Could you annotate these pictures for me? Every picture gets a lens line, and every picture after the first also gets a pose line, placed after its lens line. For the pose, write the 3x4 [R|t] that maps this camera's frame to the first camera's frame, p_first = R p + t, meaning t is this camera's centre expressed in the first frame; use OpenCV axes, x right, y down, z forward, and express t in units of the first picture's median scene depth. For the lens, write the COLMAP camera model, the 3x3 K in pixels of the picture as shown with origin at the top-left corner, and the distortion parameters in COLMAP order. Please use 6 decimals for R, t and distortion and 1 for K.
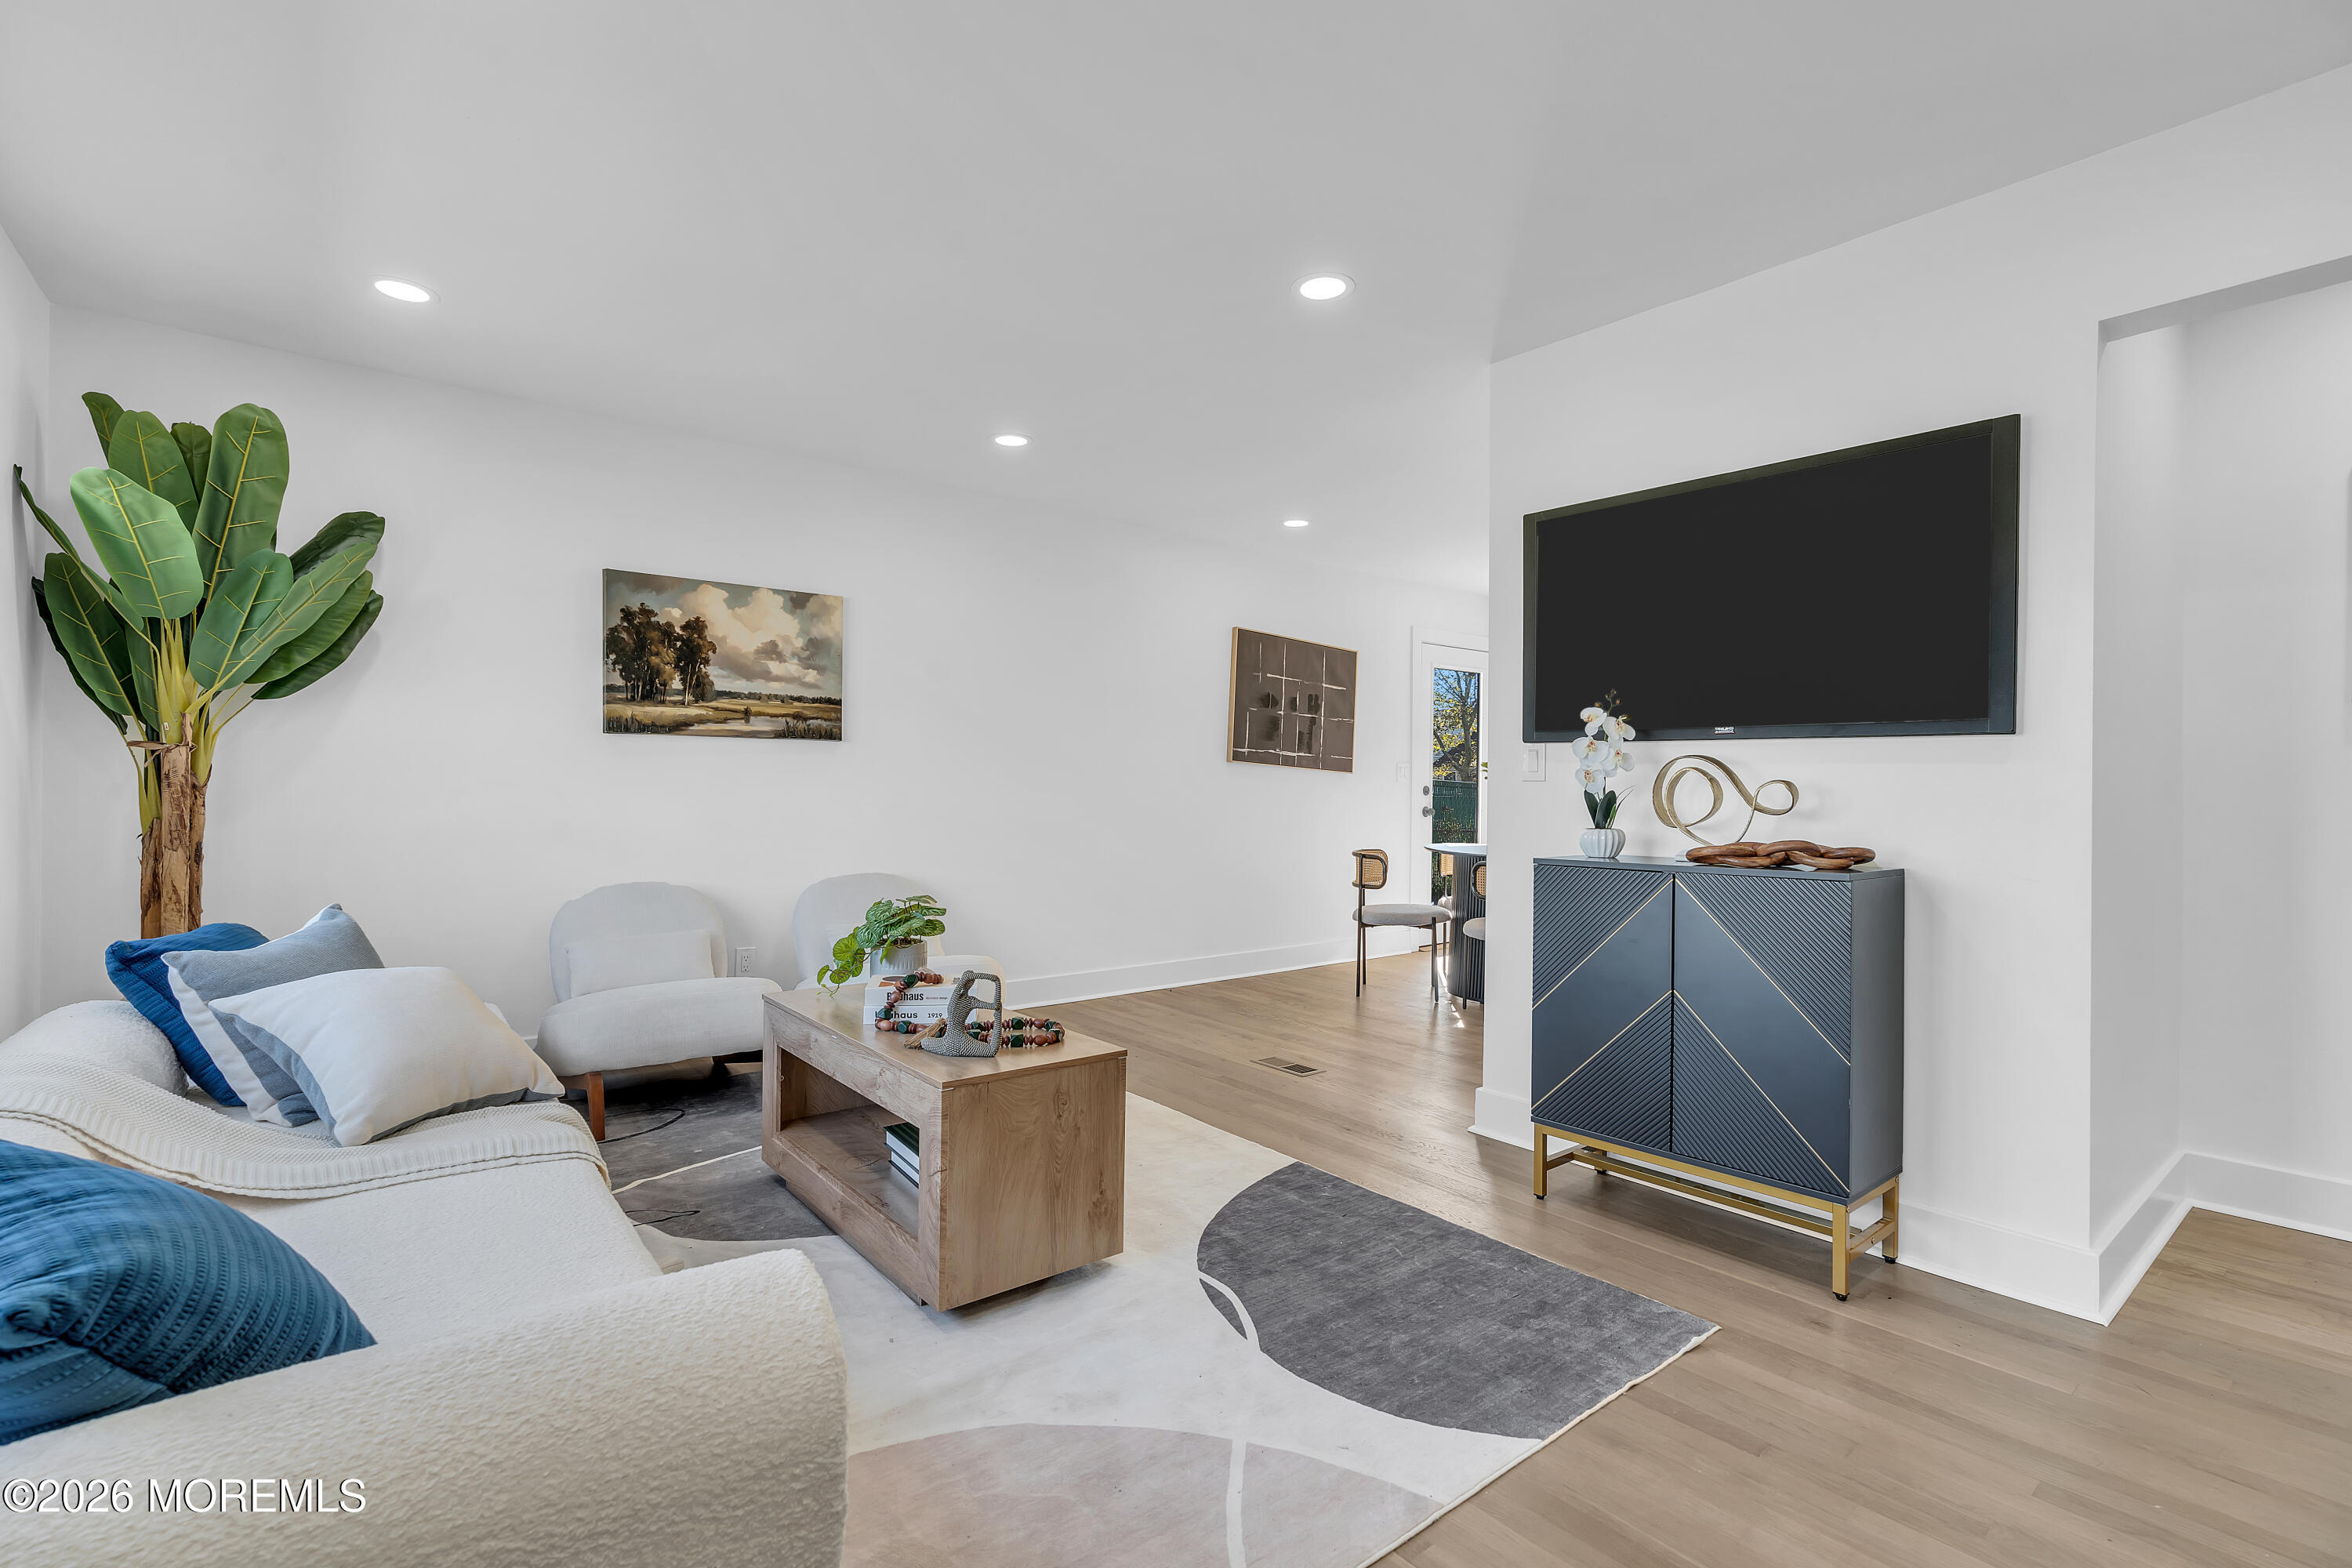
lens RADIAL K [[1064.0, 0, 1152.6], [0, 1064.0, 795.6], [0, 0, 1]] dist [-0.008884, 0.001965]
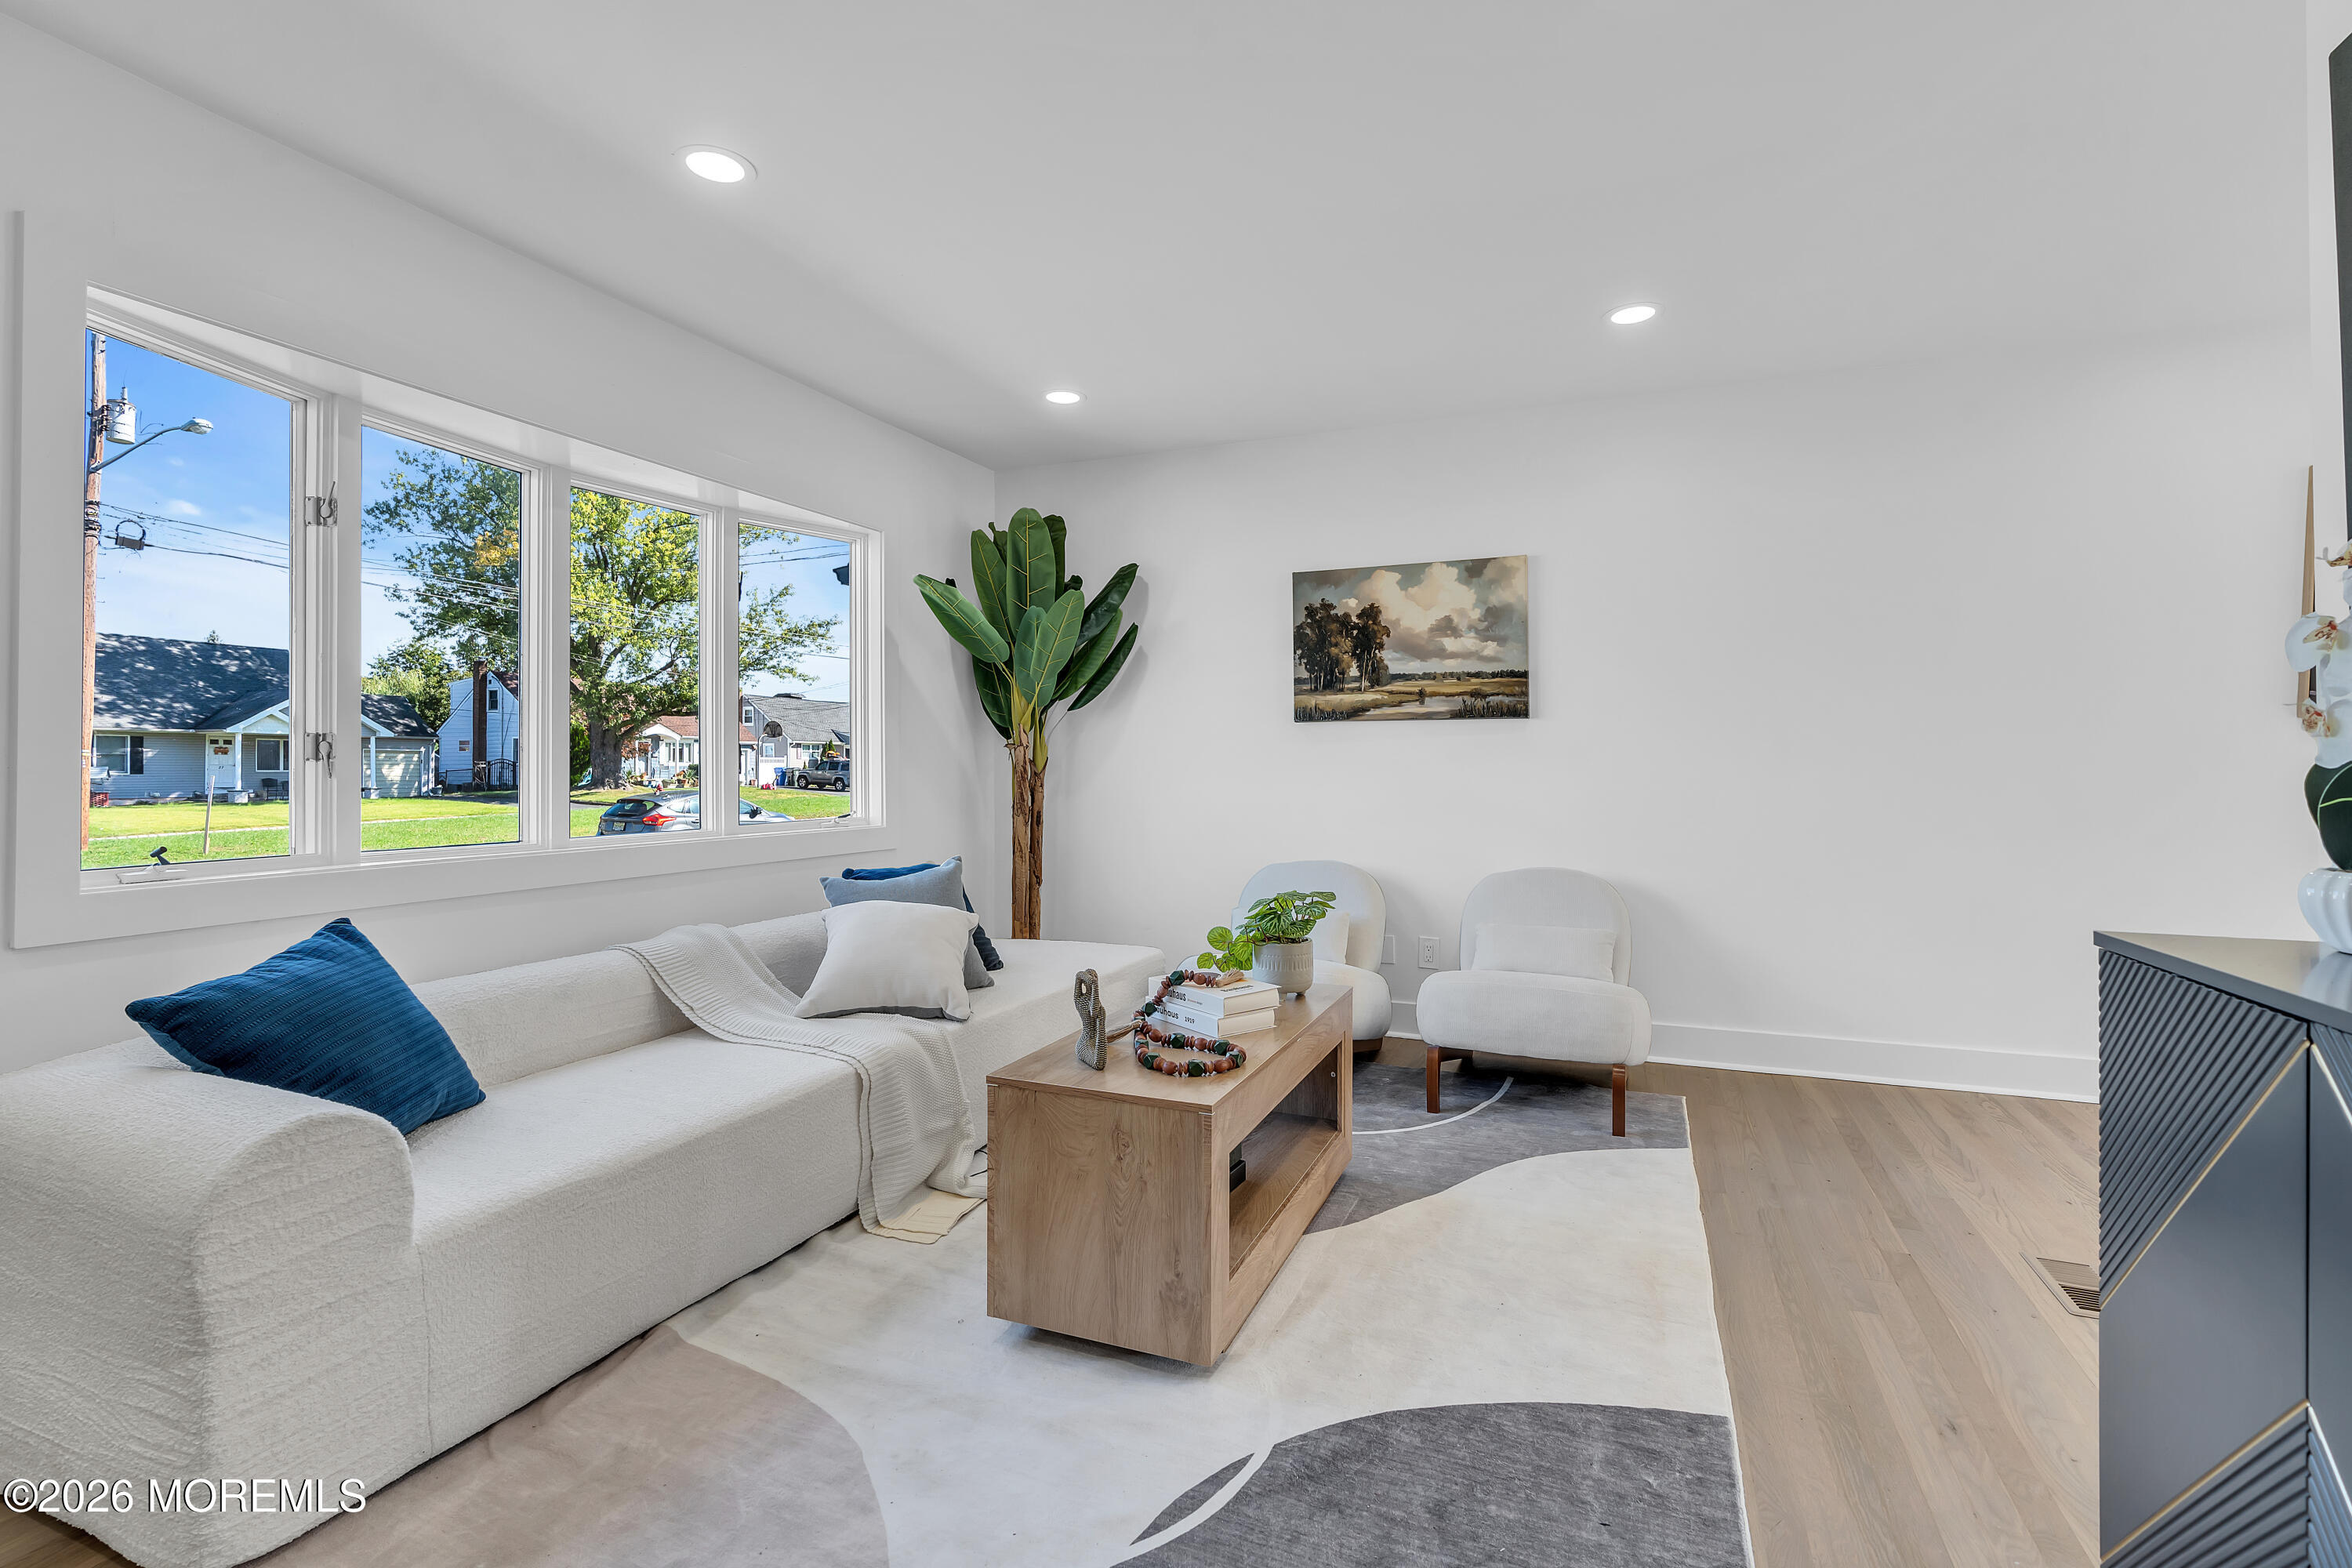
lens RADIAL K [[1064.0, 0, 1163.4], [0, 1064.0, 762.6], [0, 0, 1]] dist [-0.008884, 0.001965]
pose [[0.489034, -0.014107, -0.872151, 0.359147], [-0.001670, 0.999852, -0.017110, 0.001504], [0.872263, 0.009824, 0.488938, 0.331969]]
